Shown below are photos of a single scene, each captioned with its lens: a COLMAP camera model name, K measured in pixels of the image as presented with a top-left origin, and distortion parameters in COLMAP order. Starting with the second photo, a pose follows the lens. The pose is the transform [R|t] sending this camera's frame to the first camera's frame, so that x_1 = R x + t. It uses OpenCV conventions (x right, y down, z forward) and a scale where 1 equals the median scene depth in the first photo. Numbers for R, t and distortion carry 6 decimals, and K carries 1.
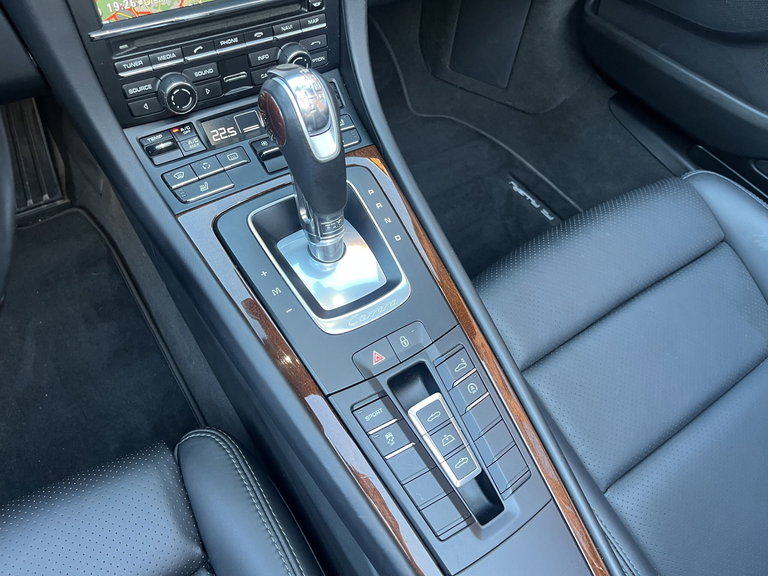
lens RADIAL K [[585.9, 0, 385.2], [0, 585.9, 277.8], [0, 0, 1]] dist [0.070453, -0.120581]
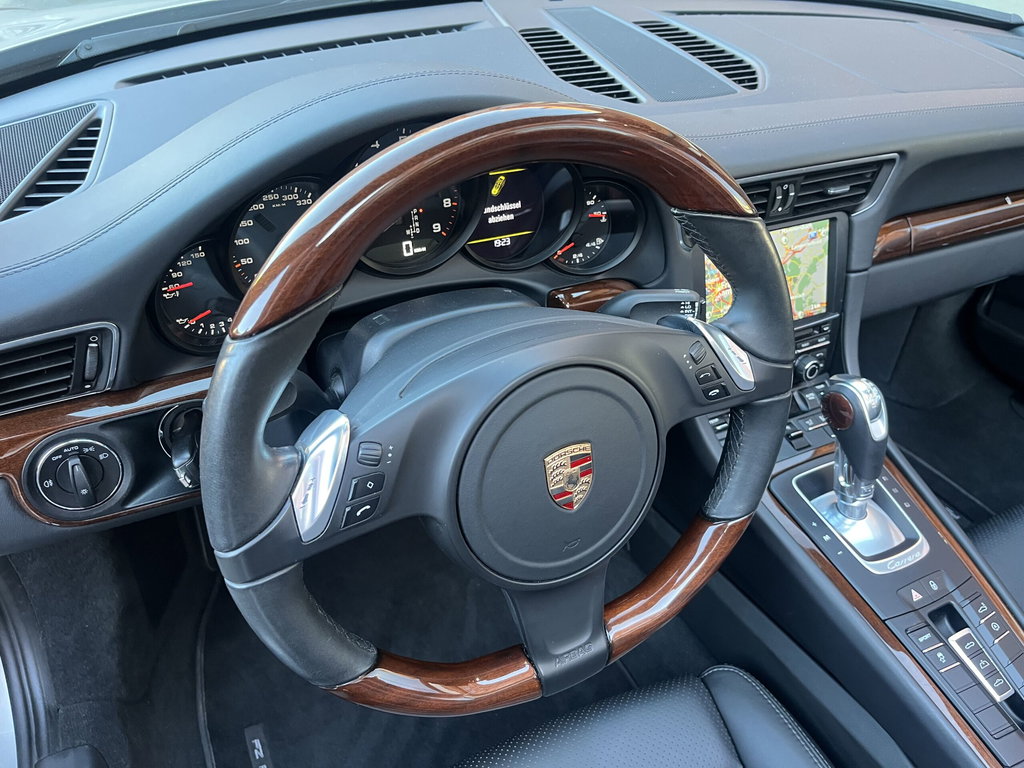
lens RADIAL K [[781.2, 0, 513.6], [0, 781.2, 370.4], [0, 0, 1]] dist [0.070453, -0.120581]
pose [[0.991578, 0.027455, -0.126568, -0.619937], [-0.063937, 0.953652, -0.294040, 0.211128], [0.112629, 0.299656, 0.947376, -0.788239]]
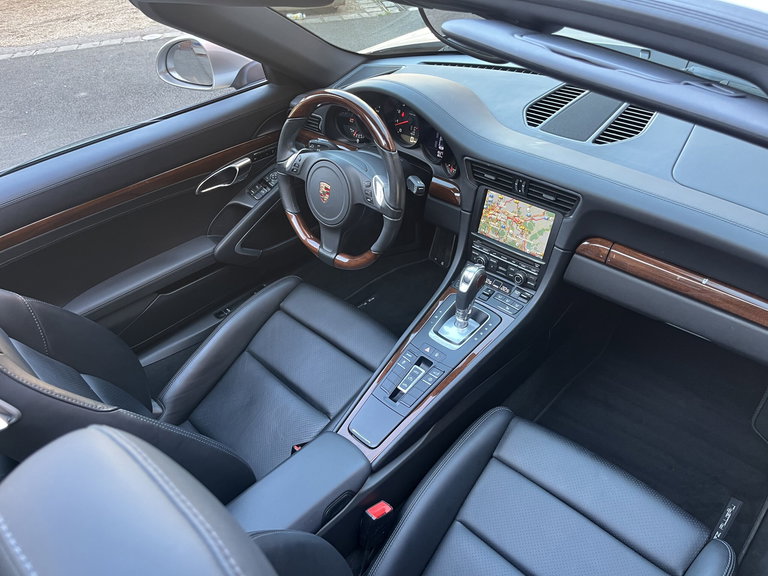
lens RADIAL K [[585.9, 0, 385.2], [0, 585.9, 277.8], [0, 0, 1]] dist [0.070453, -0.120581]
pose [[0.200532, 0.502306, -0.841115, 2.041385], [-0.717582, 0.659822, 0.222959, -0.551714], [0.666980, 0.558859, 0.492762, -0.723516]]
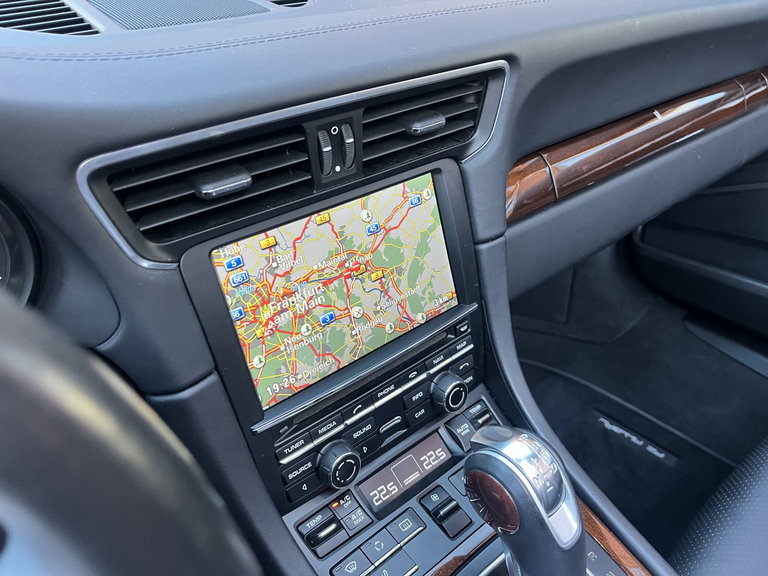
lens RADIAL K [[585.9, 0, 385.2], [0, 585.9, 277.8], [0, 0, 1]] dist [0.070453, -0.120581]
pose [[0.986041, -0.164758, 0.024047, -0.256765], [0.162775, 0.923464, -0.347446, -0.248781], [0.035038, 0.346510, 0.937392, 0.114861]]
